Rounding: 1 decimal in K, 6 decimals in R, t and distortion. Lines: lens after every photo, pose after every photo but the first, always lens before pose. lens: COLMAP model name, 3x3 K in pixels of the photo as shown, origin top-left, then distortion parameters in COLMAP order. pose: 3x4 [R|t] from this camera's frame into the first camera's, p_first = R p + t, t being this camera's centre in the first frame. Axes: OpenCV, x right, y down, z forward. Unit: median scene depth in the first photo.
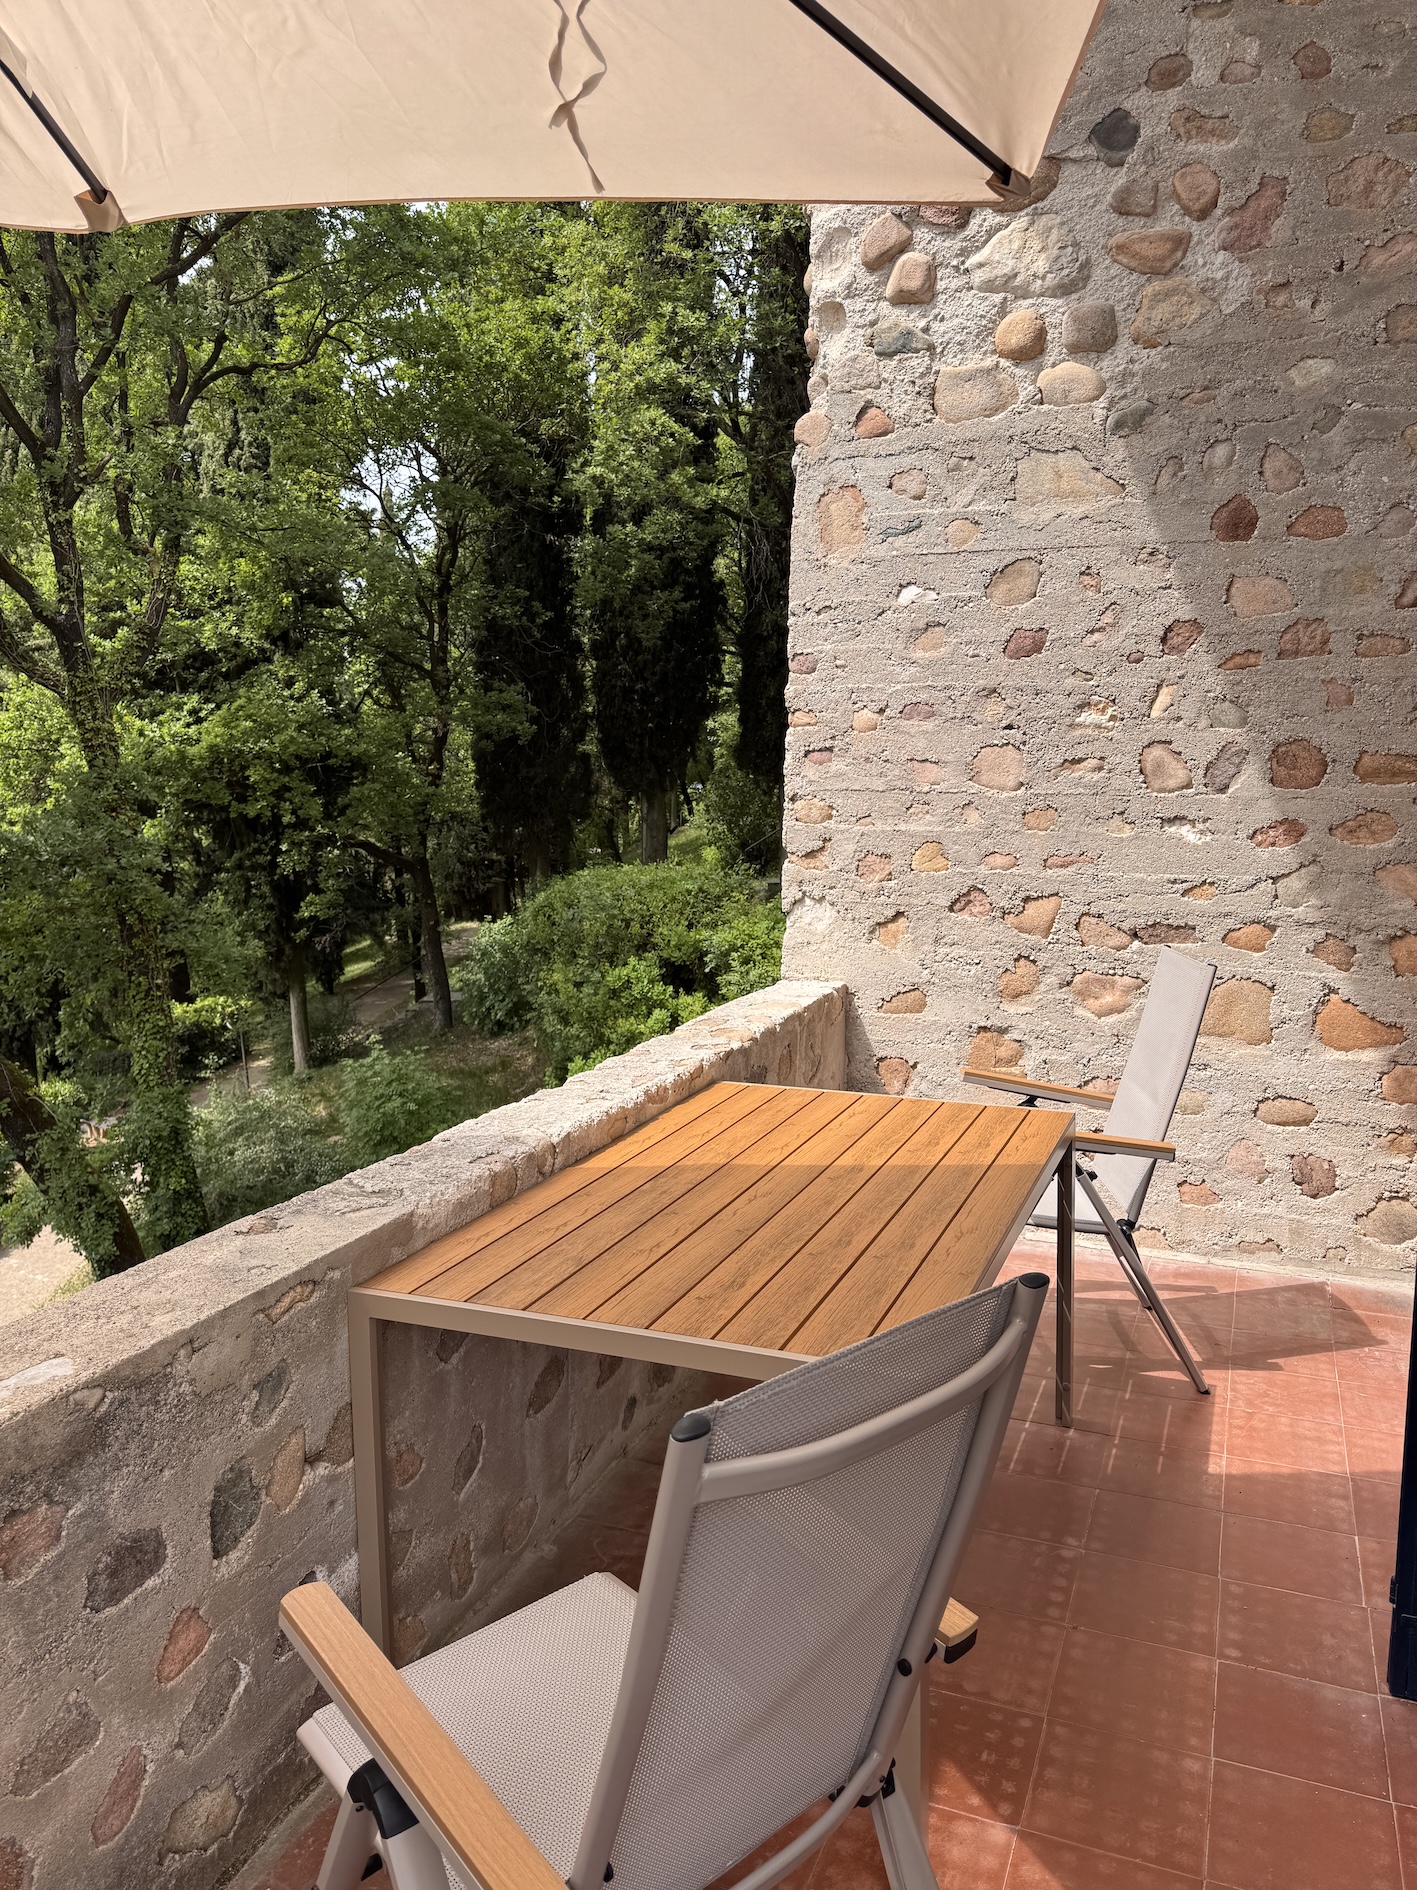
lens RADIAL K [[1340.4, 0, 708.5], [0, 1340.4, 945.0], [0, 0, 1]] dist [0.171513, -0.324643]
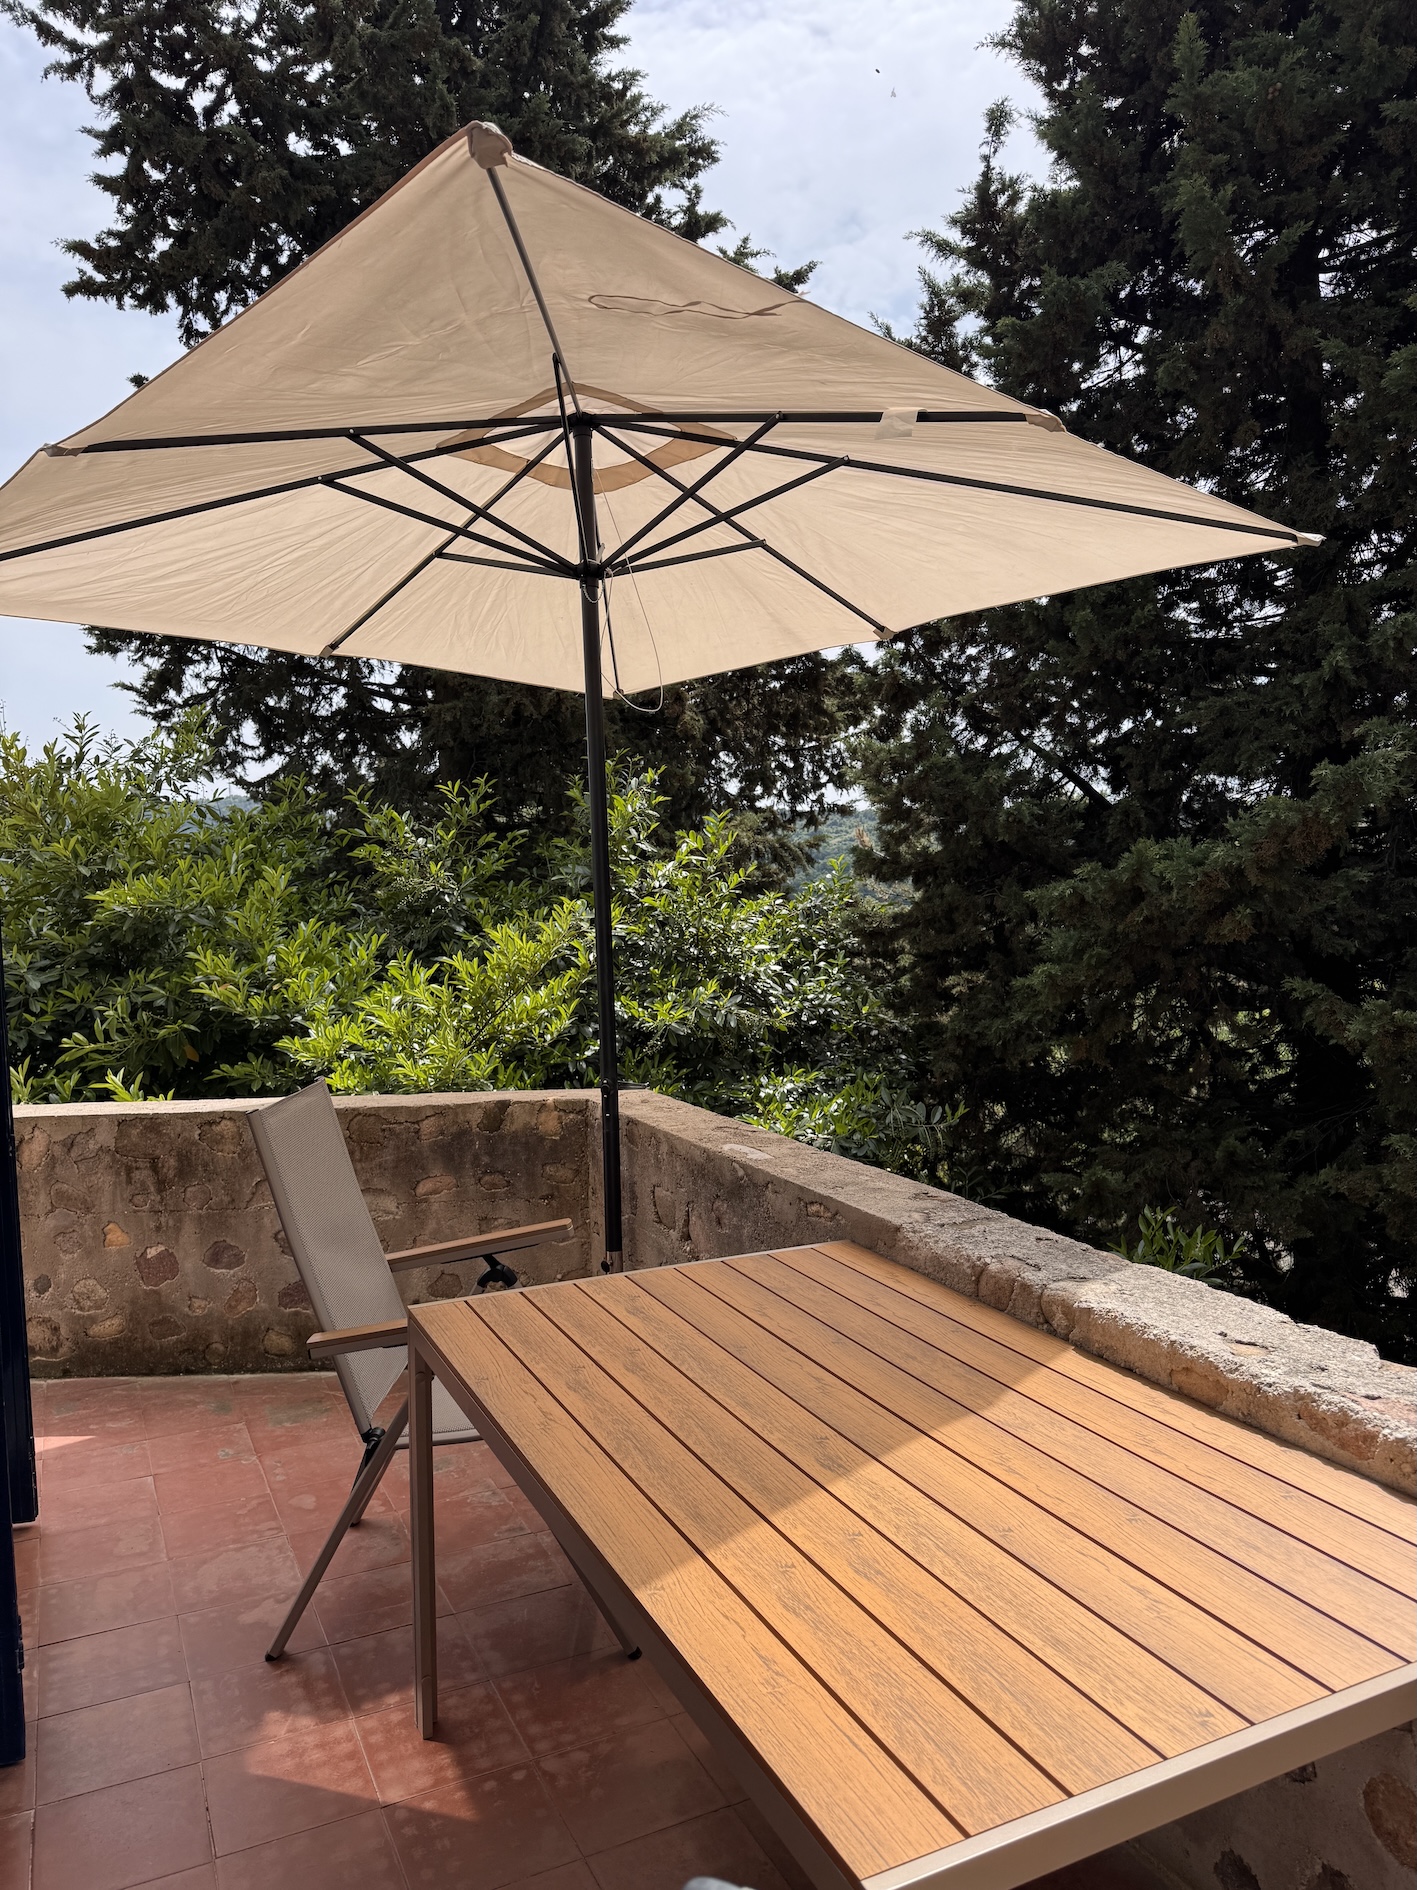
lens RADIAL K [[1340.4, 0, 708.5], [0, 1340.4, 945.0], [0, 0, 1]] dist [0.171513, -0.324643]
pose [[-0.675648, 0.060036, -0.734775, 0.114972], [-0.064788, 0.987987, 0.140299, -0.030380], [0.734372, 0.142398, -0.663642, 0.256790]]
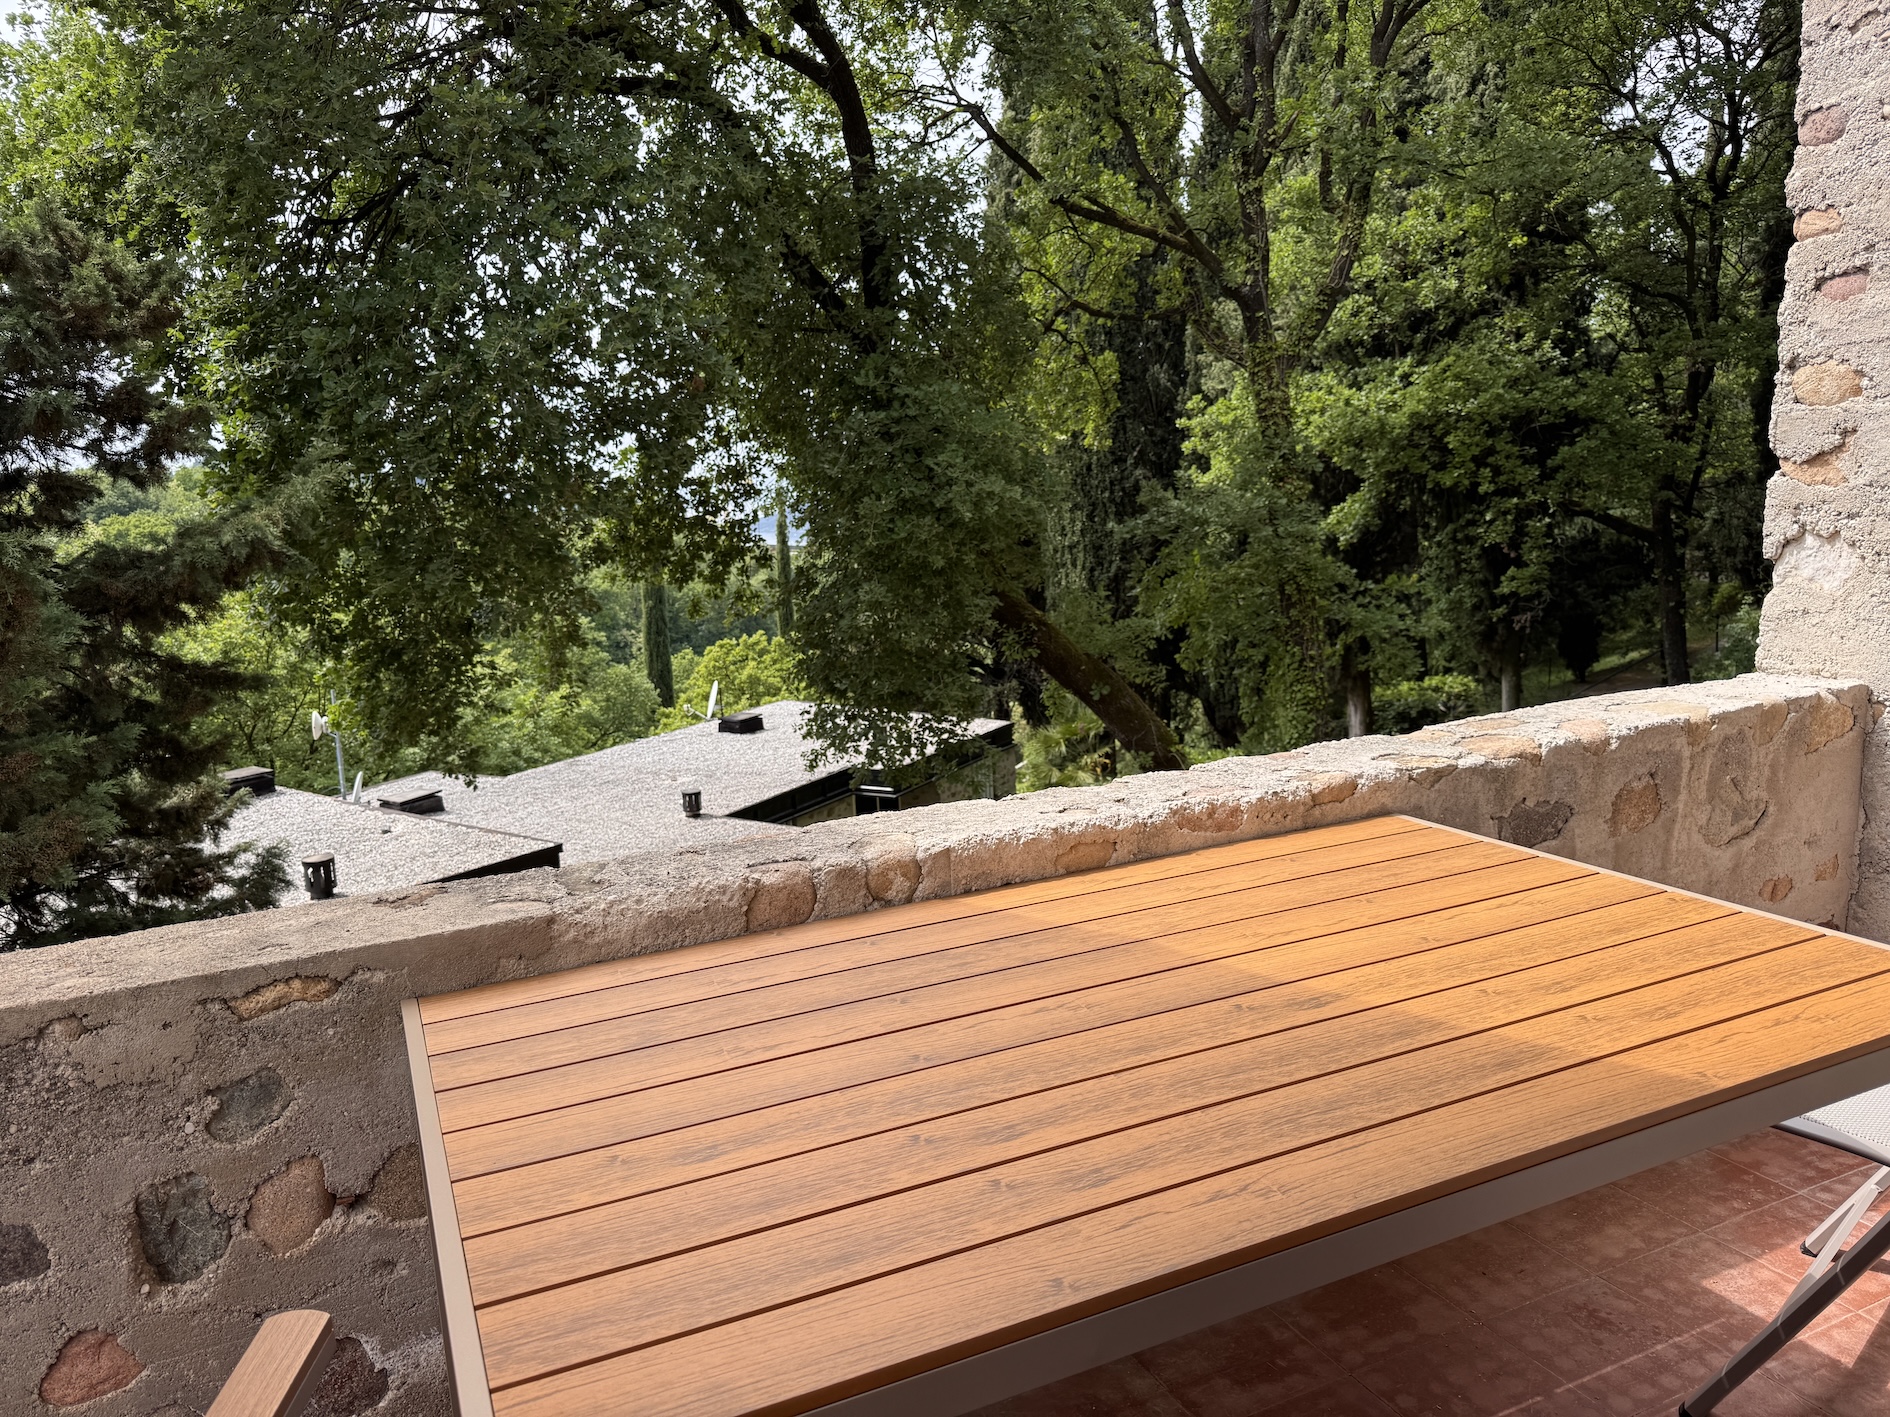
lens RADIAL K [[1348.7, 0, 931.2], [0, 1348.7, 717.6], [0, 0, 1]] dist [0.027075, -0.028289]
pose [[0.729182, 0.085450, -0.678964, 0.066626], [-0.039530, 0.995776, 0.082869, 0.003472], [0.683177, -0.033587, 0.729480, 0.098498]]
